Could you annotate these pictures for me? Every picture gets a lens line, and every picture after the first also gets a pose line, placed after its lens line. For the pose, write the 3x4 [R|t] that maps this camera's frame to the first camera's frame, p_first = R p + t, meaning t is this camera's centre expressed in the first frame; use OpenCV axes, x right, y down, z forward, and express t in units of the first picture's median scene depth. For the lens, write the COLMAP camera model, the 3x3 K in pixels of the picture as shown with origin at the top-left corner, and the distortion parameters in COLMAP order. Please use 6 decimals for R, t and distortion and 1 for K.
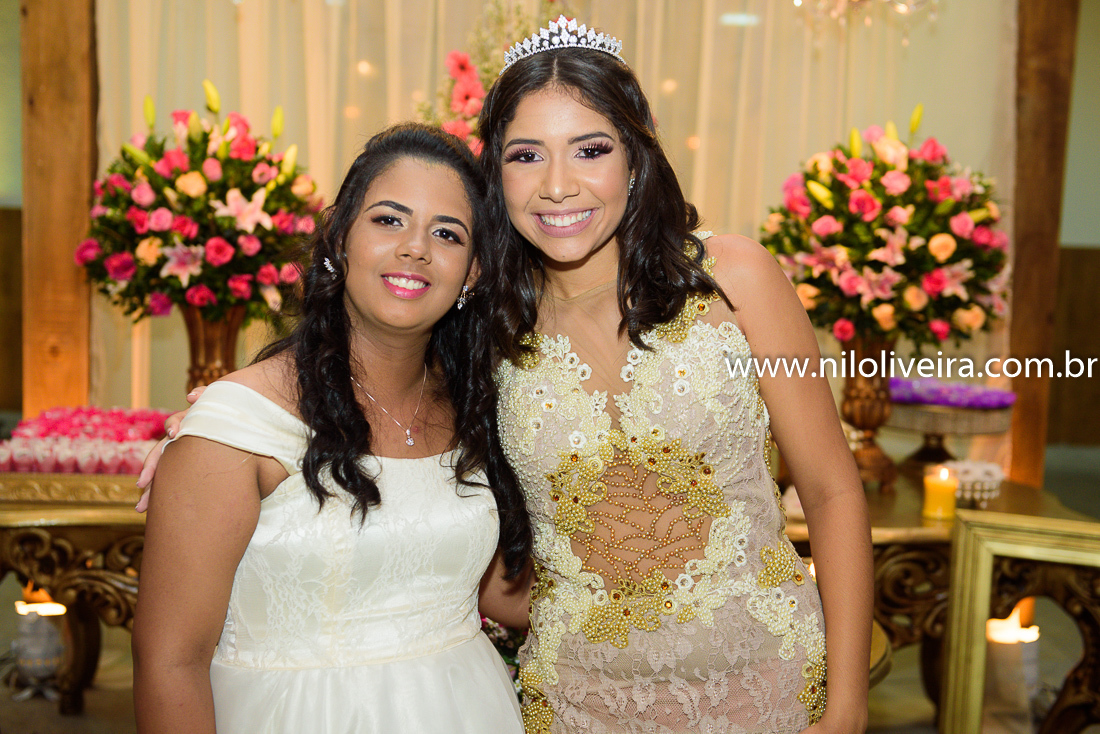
lens RADIAL K [[1581.7, 0, 547.8], [0, 1581.7, 377.3], [0, 0, 1]] dist [0.123014, 0.000000]
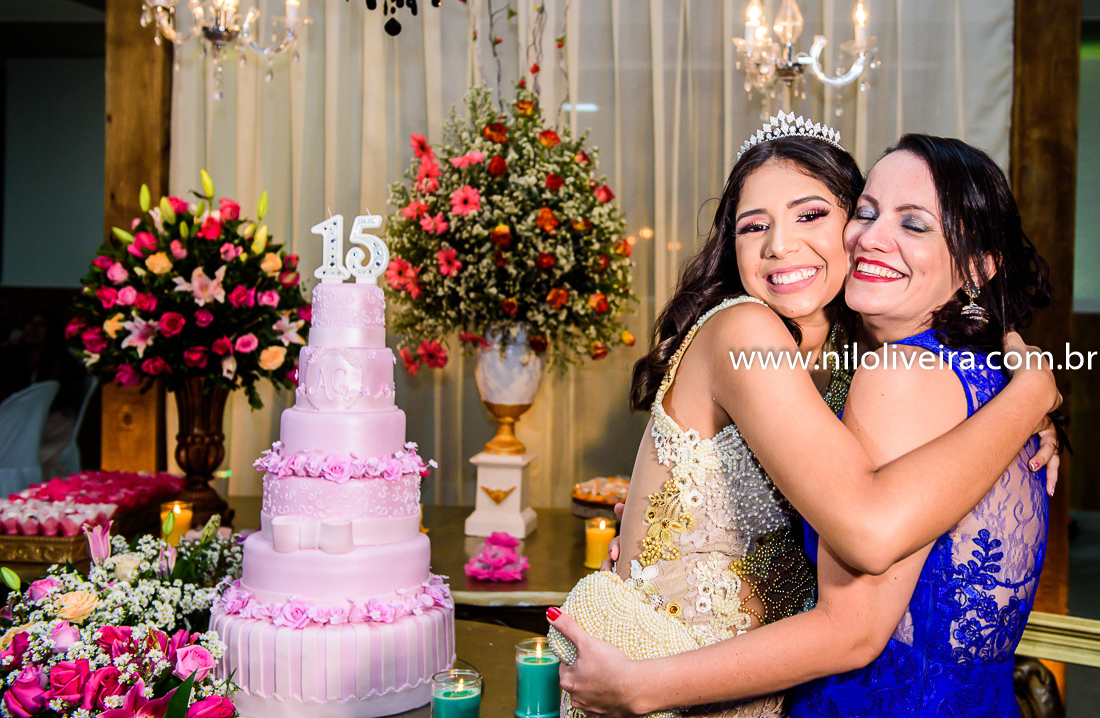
lens RADIAL K [[1424.5, 0, 671.0], [0, 1424.5, 259.0], [0, 0, 1]] dist [0.068232, 0.000000]
pose [[0.982892, -0.017202, -0.183380, 0.294403], [-0.006148, 0.992010, -0.126008, -0.003083], [0.184083, 0.124979, 0.974933, 0.112932]]
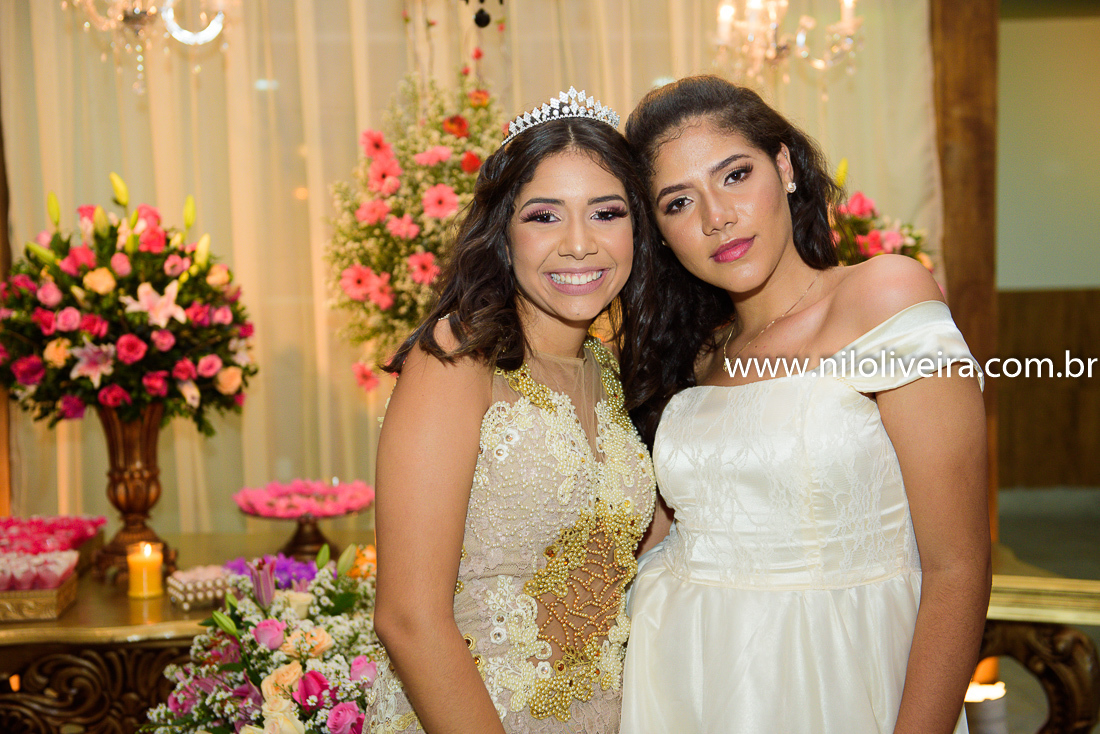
lens RADIAL K [[1581.7, 0, 550.4], [0, 1581.7, 372.5], [0, 0, 1]] dist [0.123014, 0.000000]
pose [[0.997944, -0.057336, 0.028639, 0.017179], [0.058565, 0.997308, -0.044117, -0.007370], [-0.026033, 0.045704, 0.998616, 0.031742]]
